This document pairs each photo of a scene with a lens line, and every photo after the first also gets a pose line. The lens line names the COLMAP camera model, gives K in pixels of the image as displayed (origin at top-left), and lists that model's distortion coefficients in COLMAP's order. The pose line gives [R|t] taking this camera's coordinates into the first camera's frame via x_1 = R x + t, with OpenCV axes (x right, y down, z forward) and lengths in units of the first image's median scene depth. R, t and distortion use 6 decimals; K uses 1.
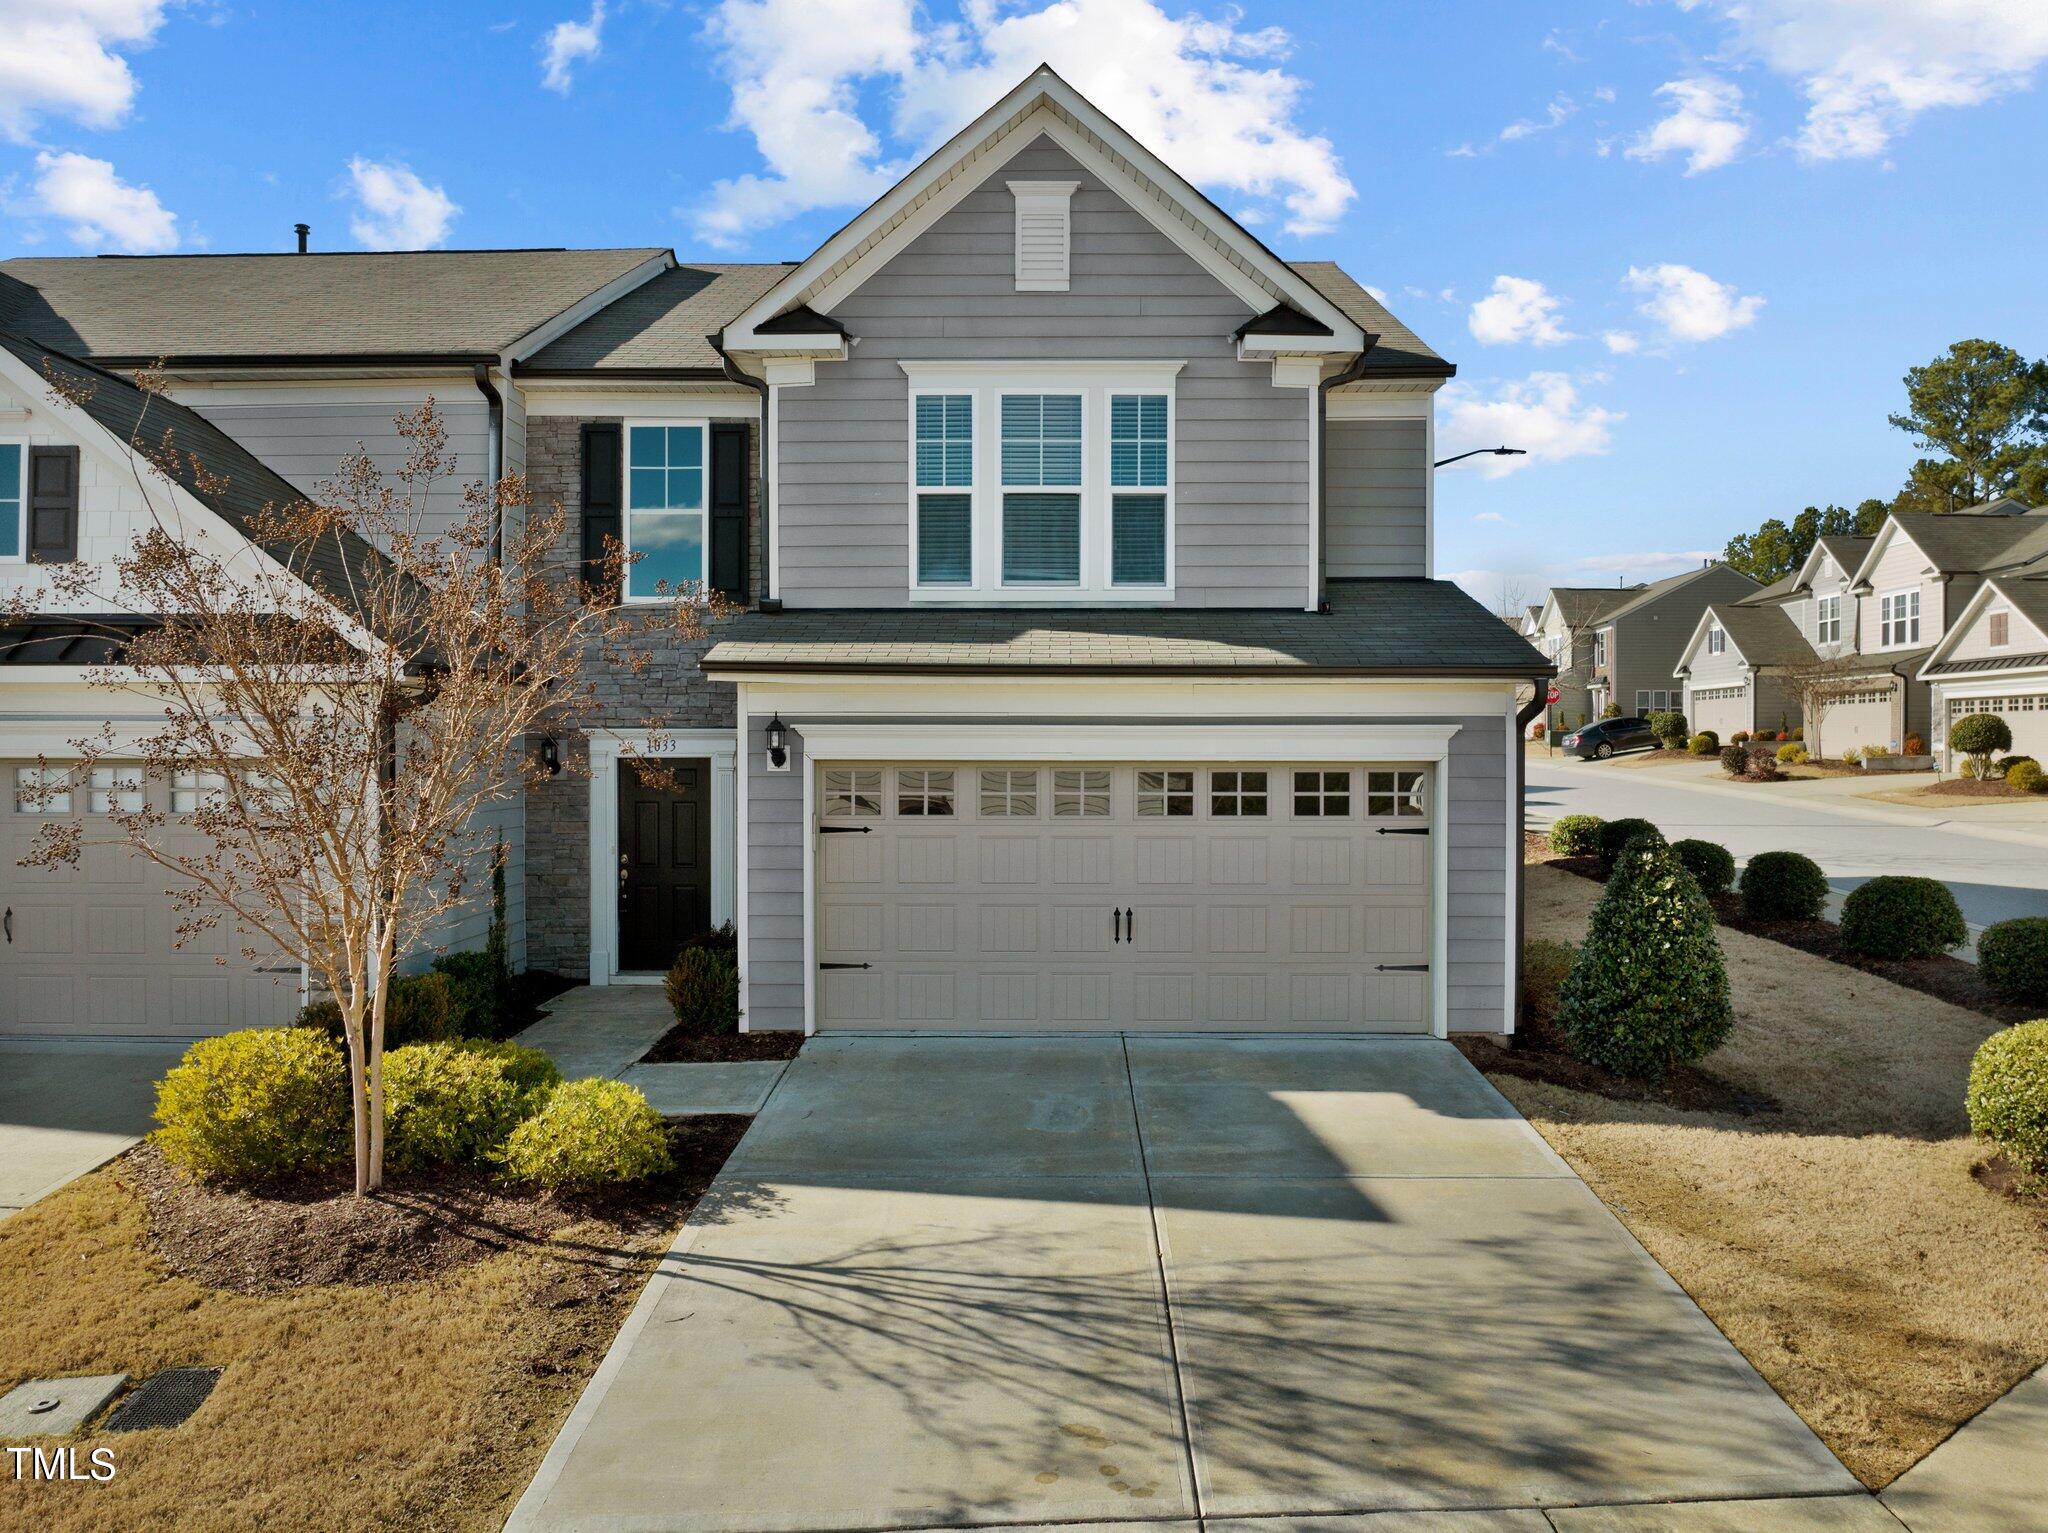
lens RADIAL K [[1455.3, 0, 1036.8], [0, 1455.3, 759.0], [0, 0, 1]] dist [-0.032420, -0.001855]
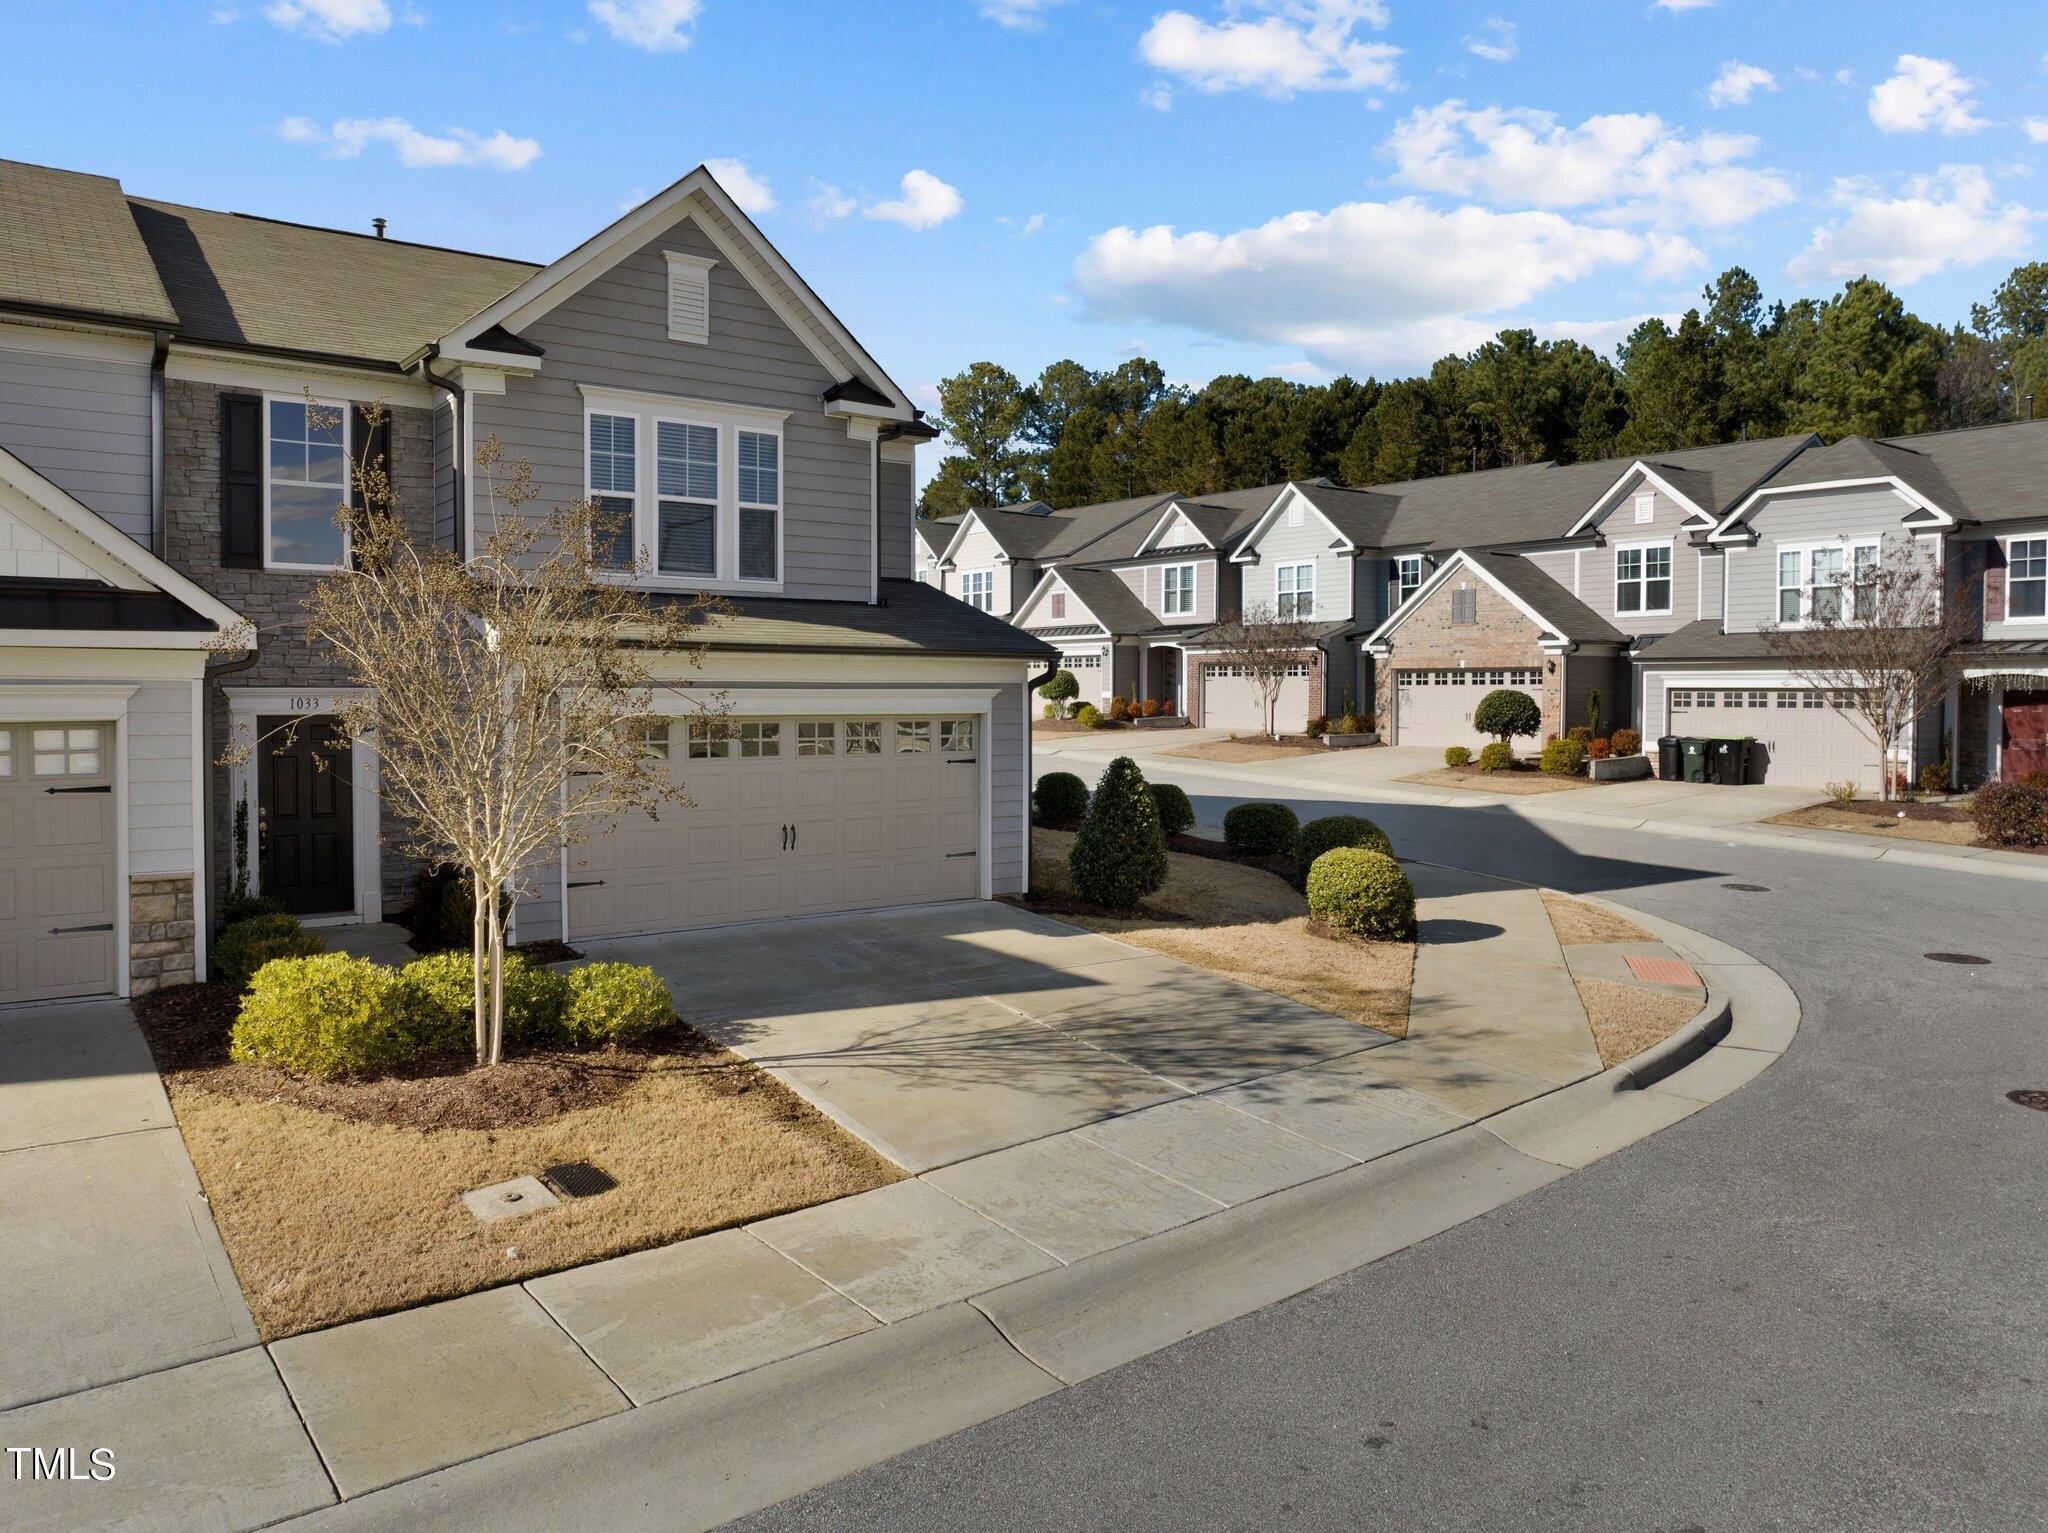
lens RADIAL K [[1455.3, 0, 1063.2], [0, 1455.3, 728.9], [0, 0, 1]] dist [-0.032420, -0.001855]
pose [[0.784075, -0.015602, 0.620471, -0.526582], [0.004007, 0.999790, 0.020077, -0.010830], [-0.620654, -0.013256, 0.783973, -0.193216]]
